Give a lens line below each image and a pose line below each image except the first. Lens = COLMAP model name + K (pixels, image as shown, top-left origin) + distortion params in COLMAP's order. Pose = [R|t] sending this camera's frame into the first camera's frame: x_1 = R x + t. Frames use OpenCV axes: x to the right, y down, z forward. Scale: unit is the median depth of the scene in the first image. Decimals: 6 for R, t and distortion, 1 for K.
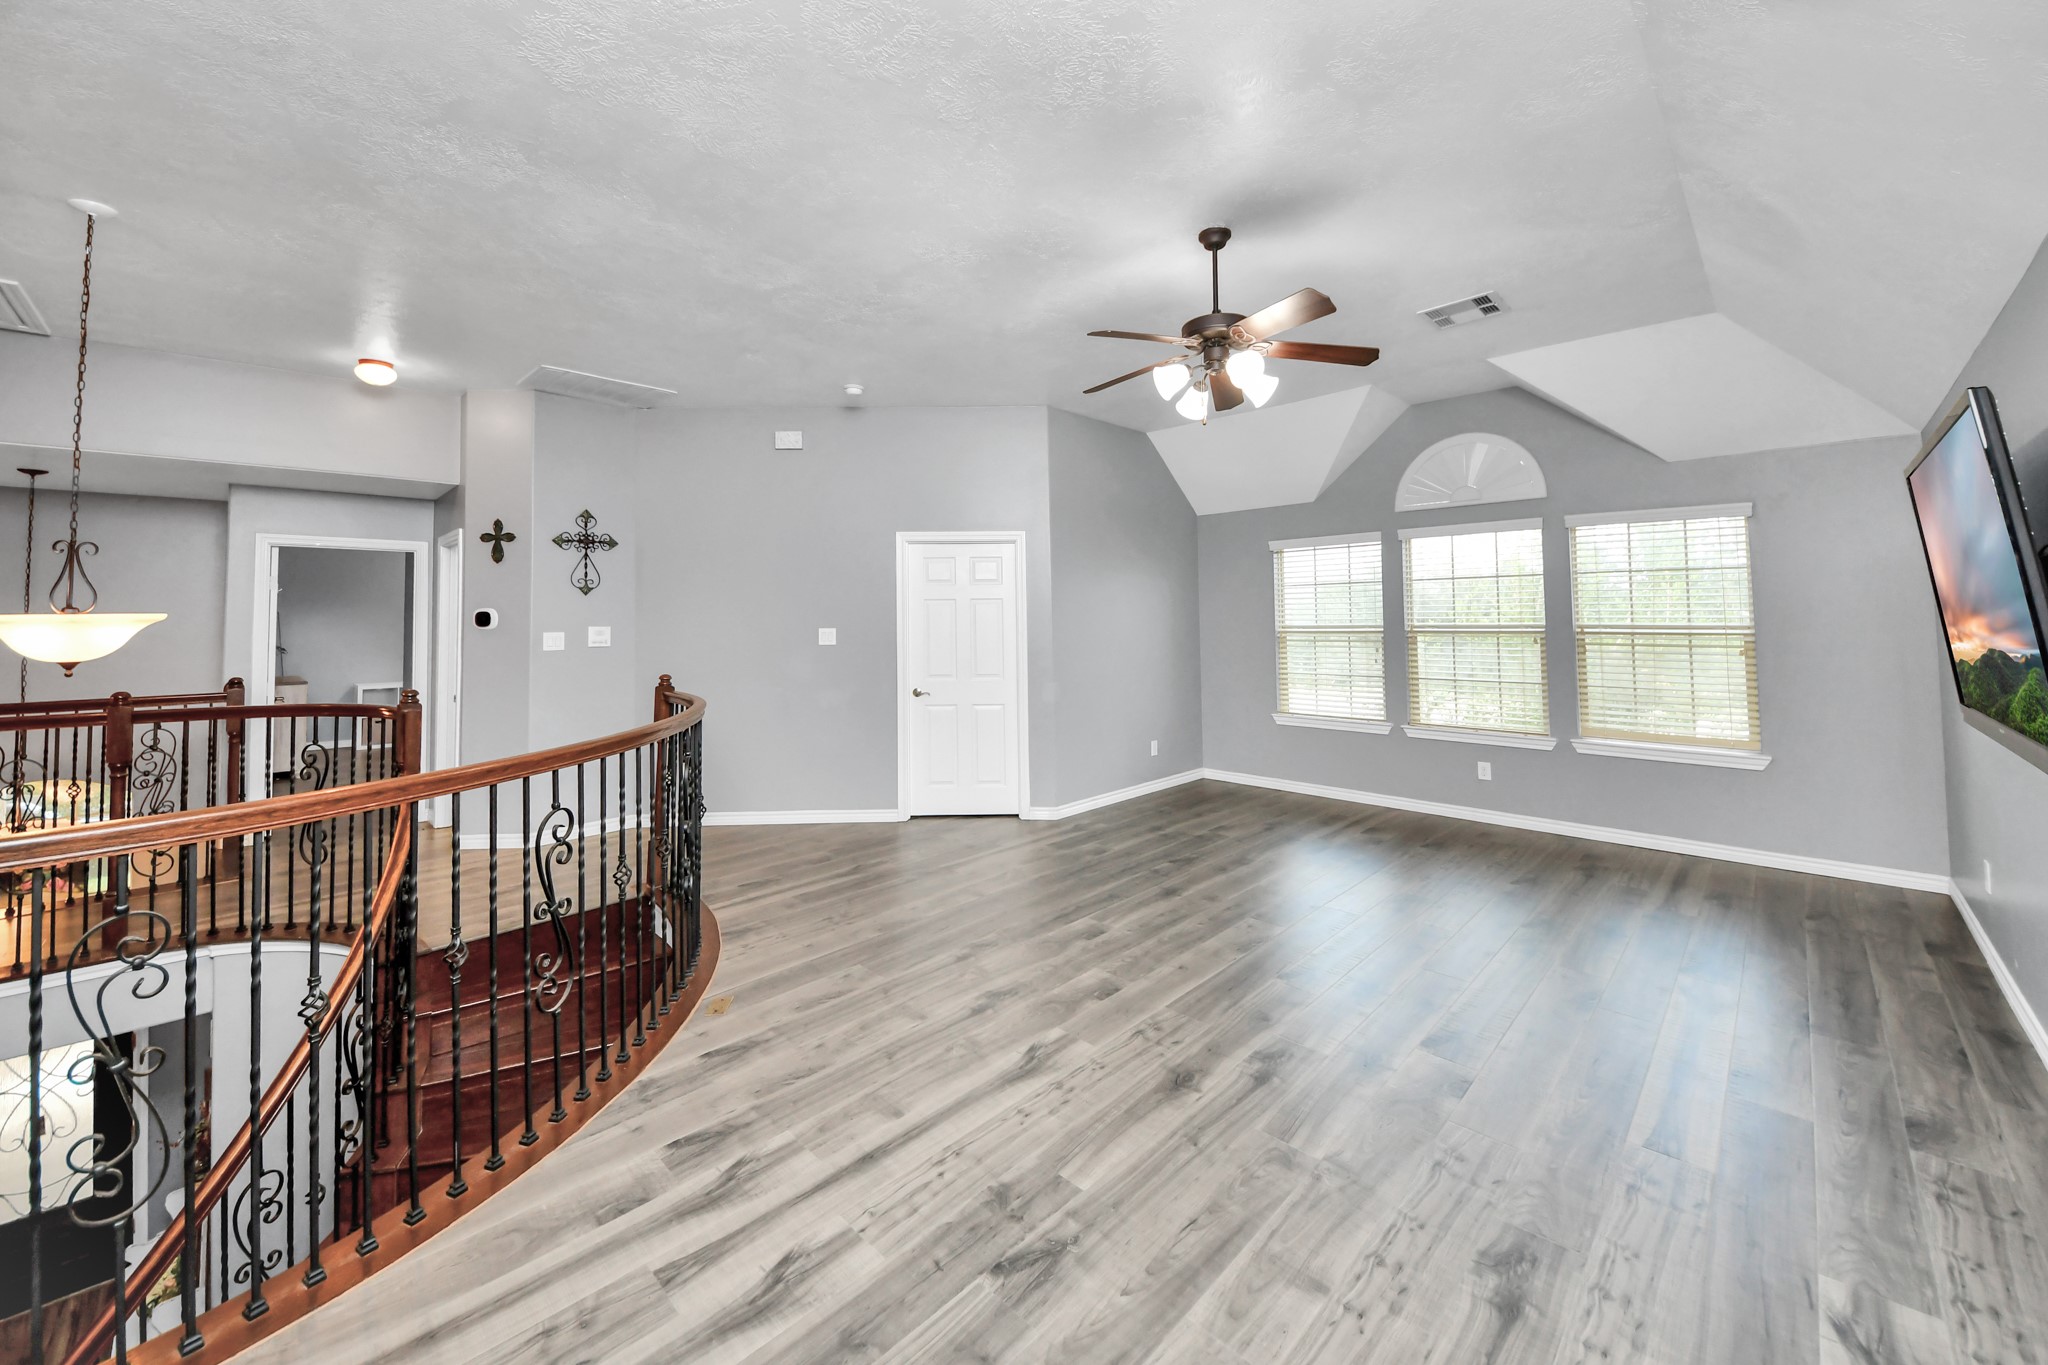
lens RADIAL K [[772.5, 0, 1022.7], [0, 772.5, 636.3], [0, 0, 1]] dist [0.030637, -0.000075]
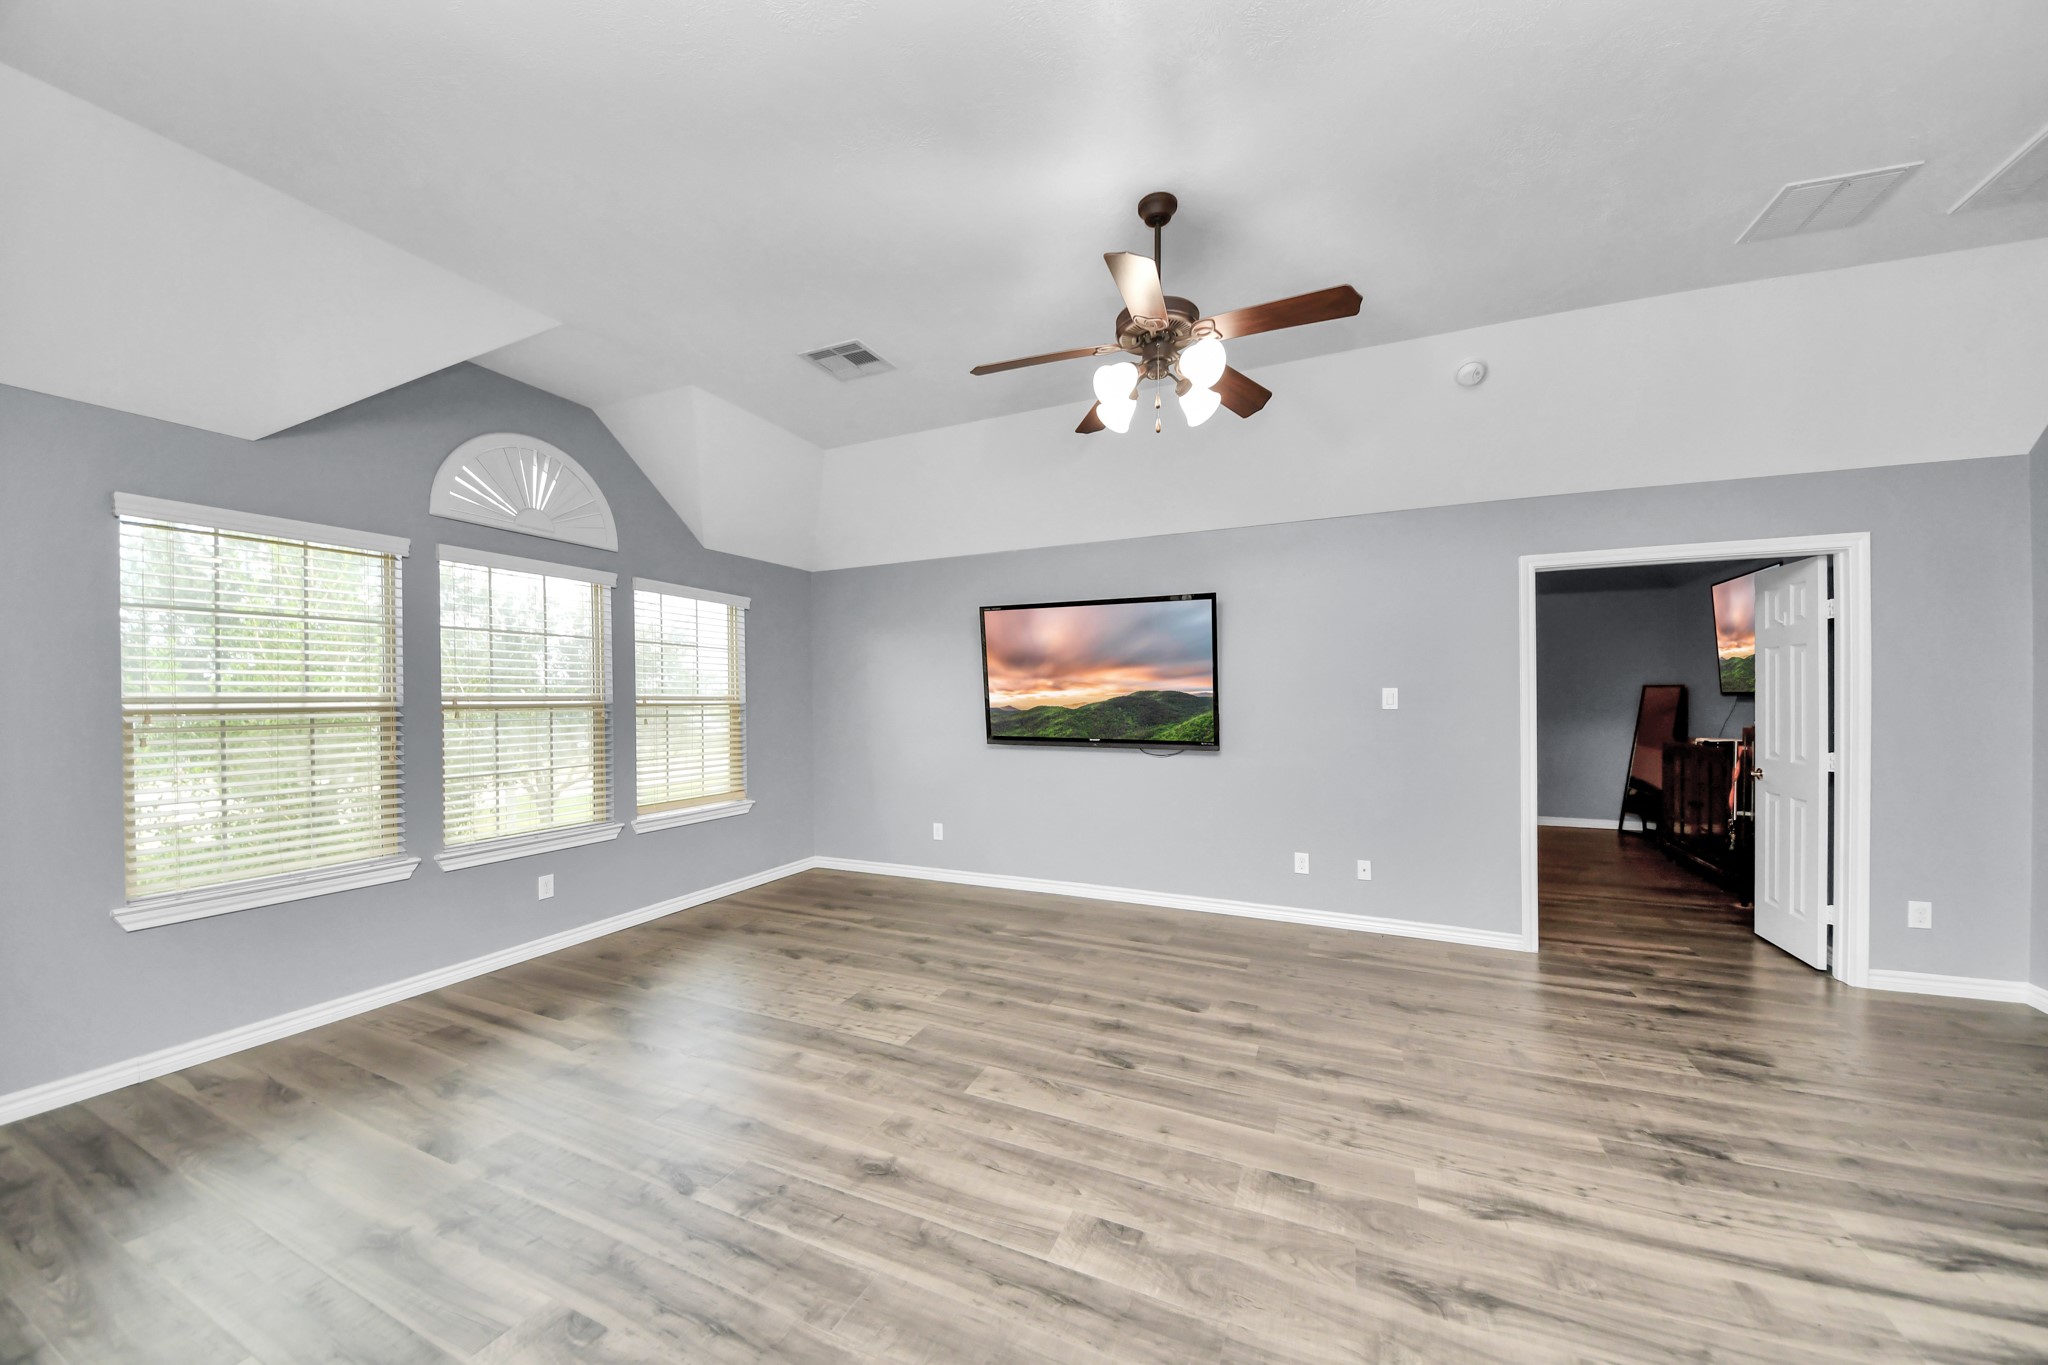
lens RADIAL K [[738.0, 0, 1027.4], [0, 738.0, 697.3], [0, 0, 1]] dist [-0.018545, -0.003465]
pose [[-0.342307, 0.009919, 0.939536, -0.432339], [0.034478, 0.999403, 0.002010, 0.003243], [-0.938955, 0.033081, -0.342445, 1.408986]]
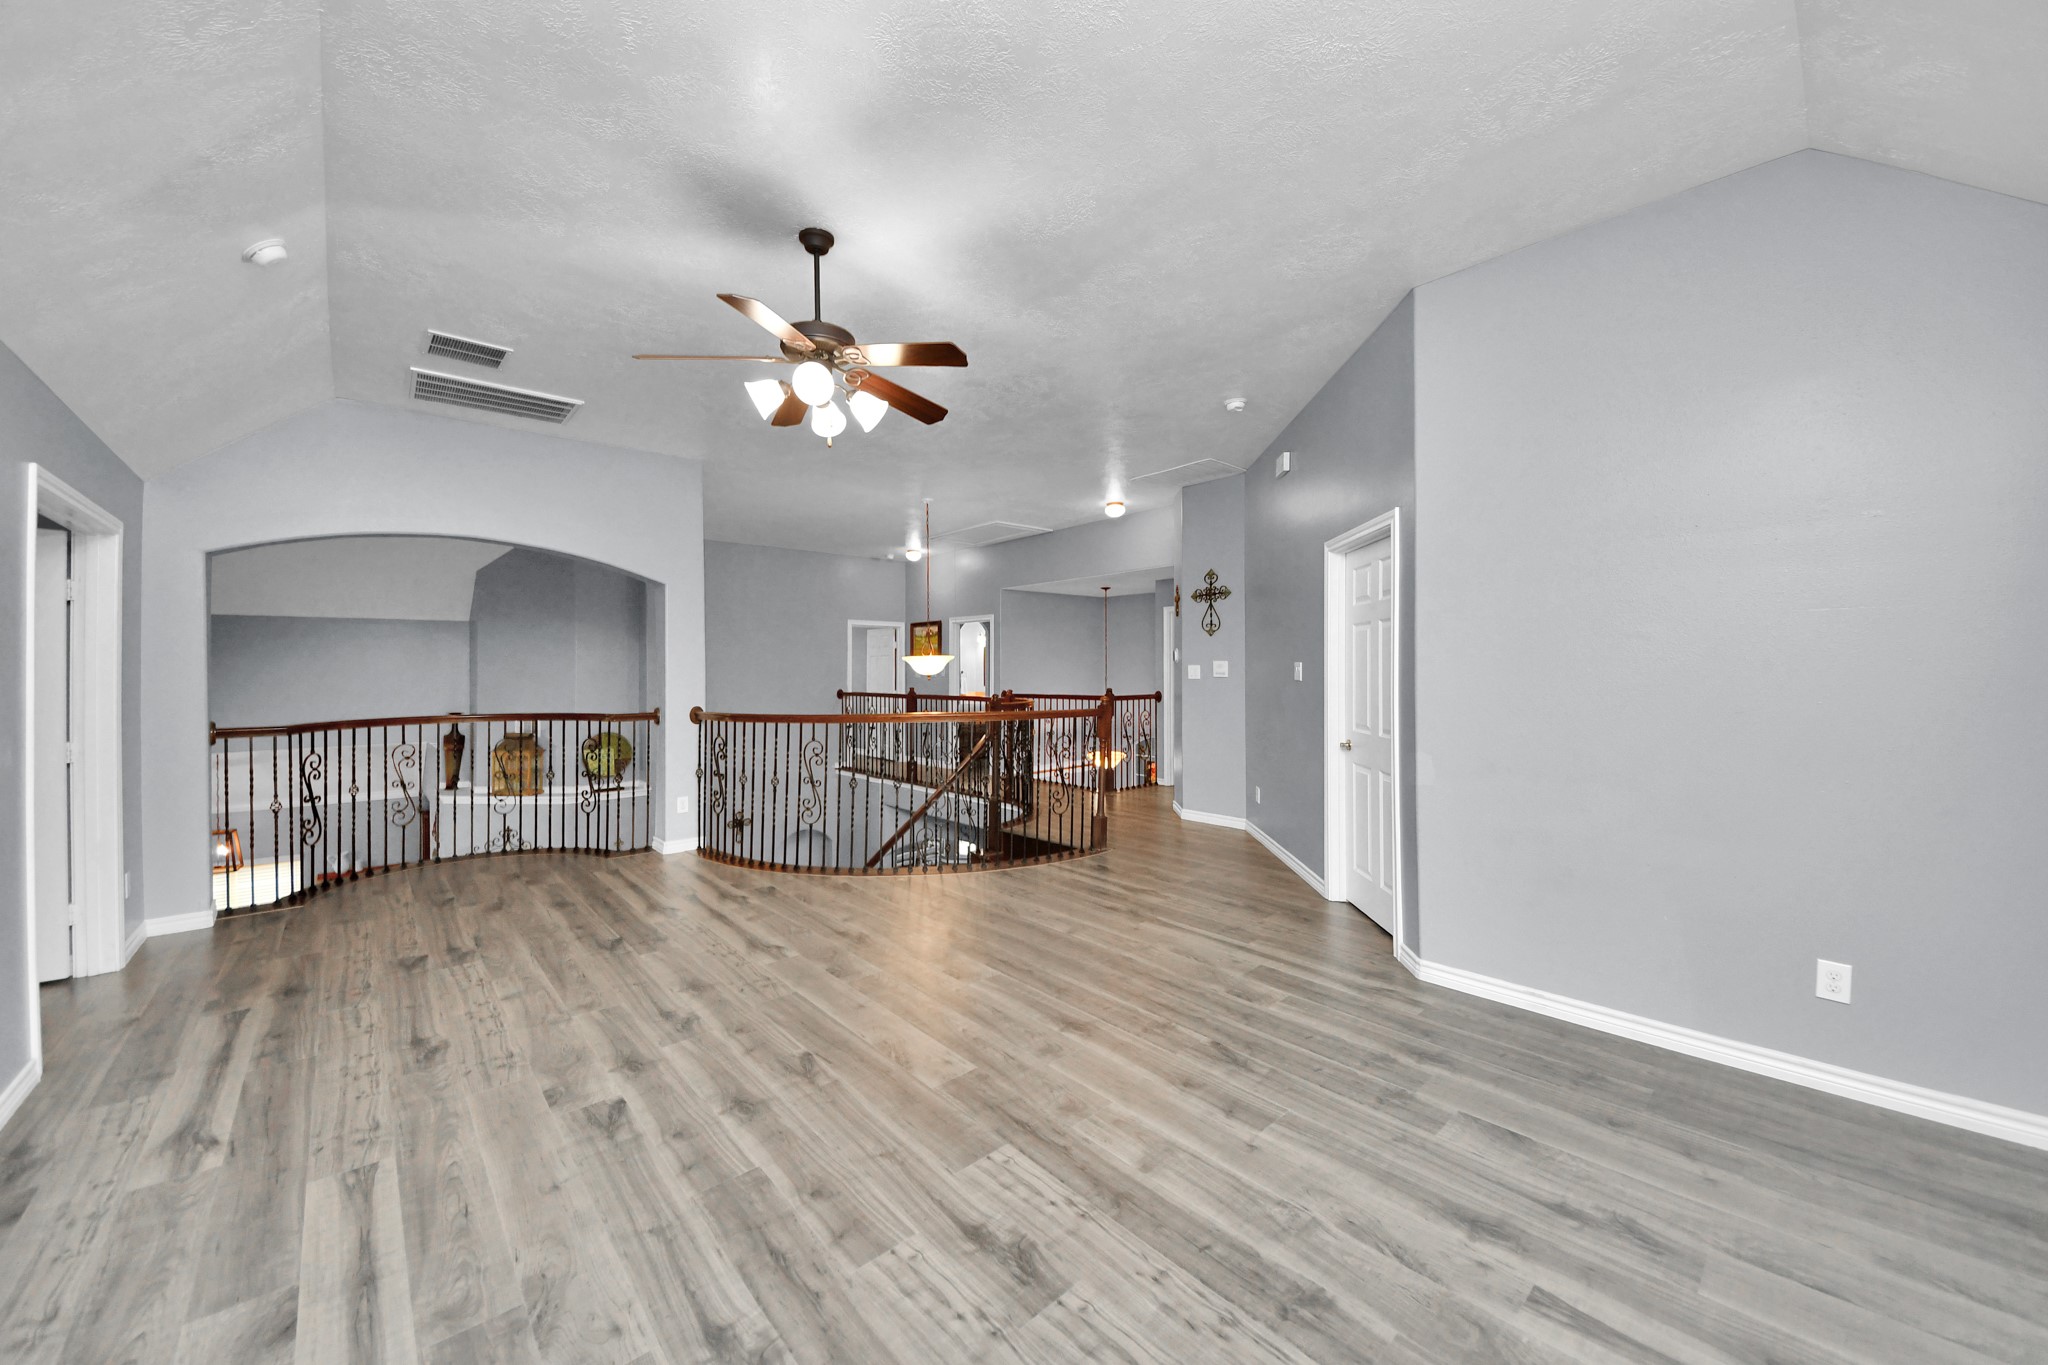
lens RADIAL K [[753.3, 0, 1024.0], [0, 753.3, 682.5], [0, 0, 1]] dist [-0.000396, 0.000011]
pose [[-0.057064, 0.027597, -0.997989, 1.169285], [-0.021915, 0.999342, 0.028888, -0.010407], [0.998130, 0.023519, -0.056422, 1.300597]]
